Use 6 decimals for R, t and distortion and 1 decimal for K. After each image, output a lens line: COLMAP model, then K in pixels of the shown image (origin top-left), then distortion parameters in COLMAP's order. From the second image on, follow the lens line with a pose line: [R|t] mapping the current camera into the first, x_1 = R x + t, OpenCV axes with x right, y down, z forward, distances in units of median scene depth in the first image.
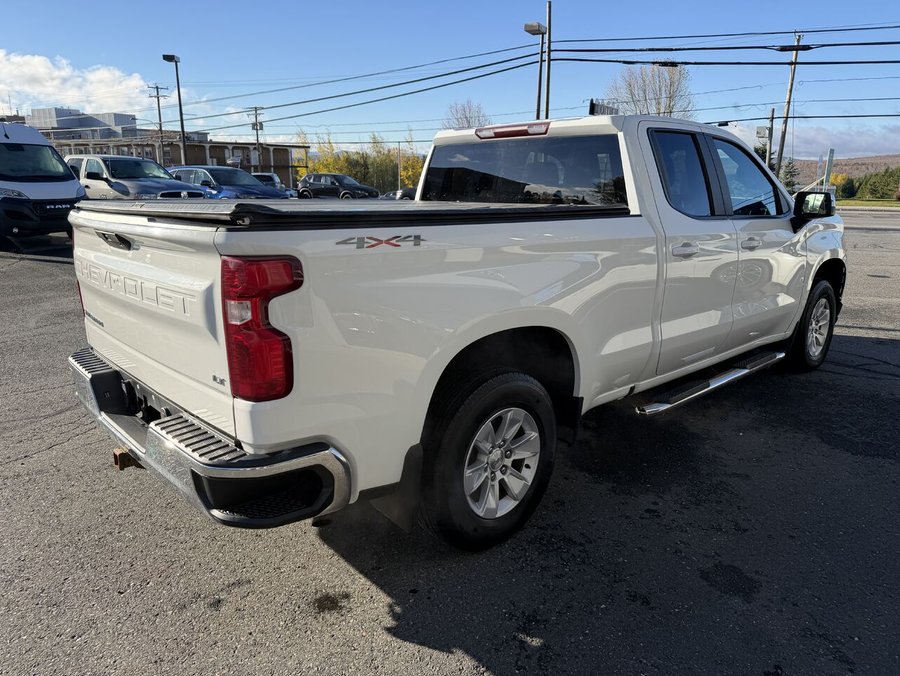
lens RADIAL K [[633.3, 0, 450.0], [0, 633.3, 338.0], [0, 0, 1]] dist [-0.002822, -0.003512]
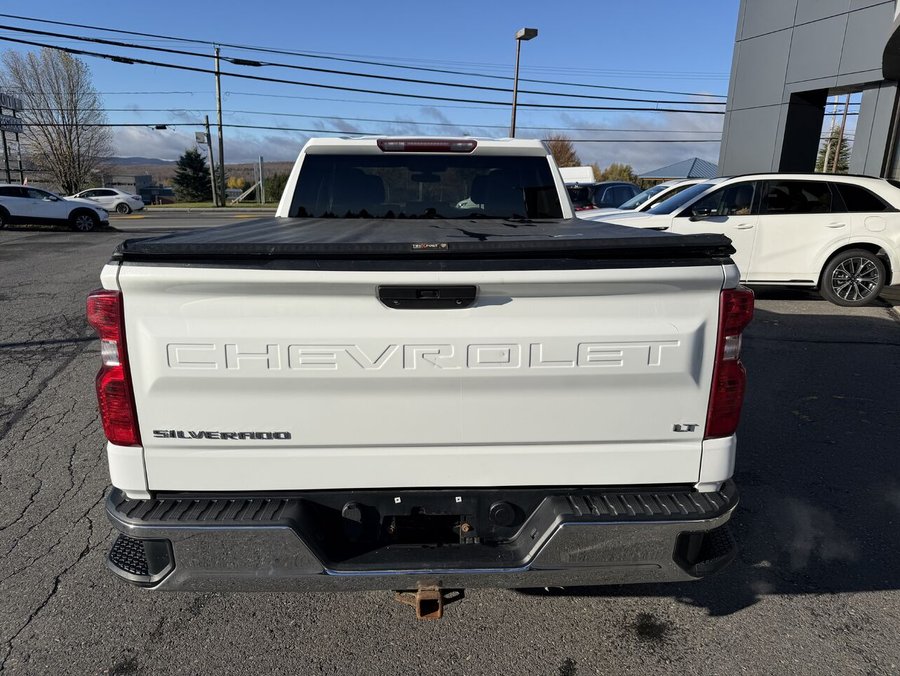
lens RADIAL K [[631.9, 0, 449.8], [0, 631.9, 347.3], [0, 0, 1]] dist [-0.008074, -0.002992]
pose [[0.654041, -0.180298, 0.734659, -0.095535], [0.172545, 0.981136, 0.087177, -0.014300], [-0.736518, 0.069745, 0.672813, 0.048882]]
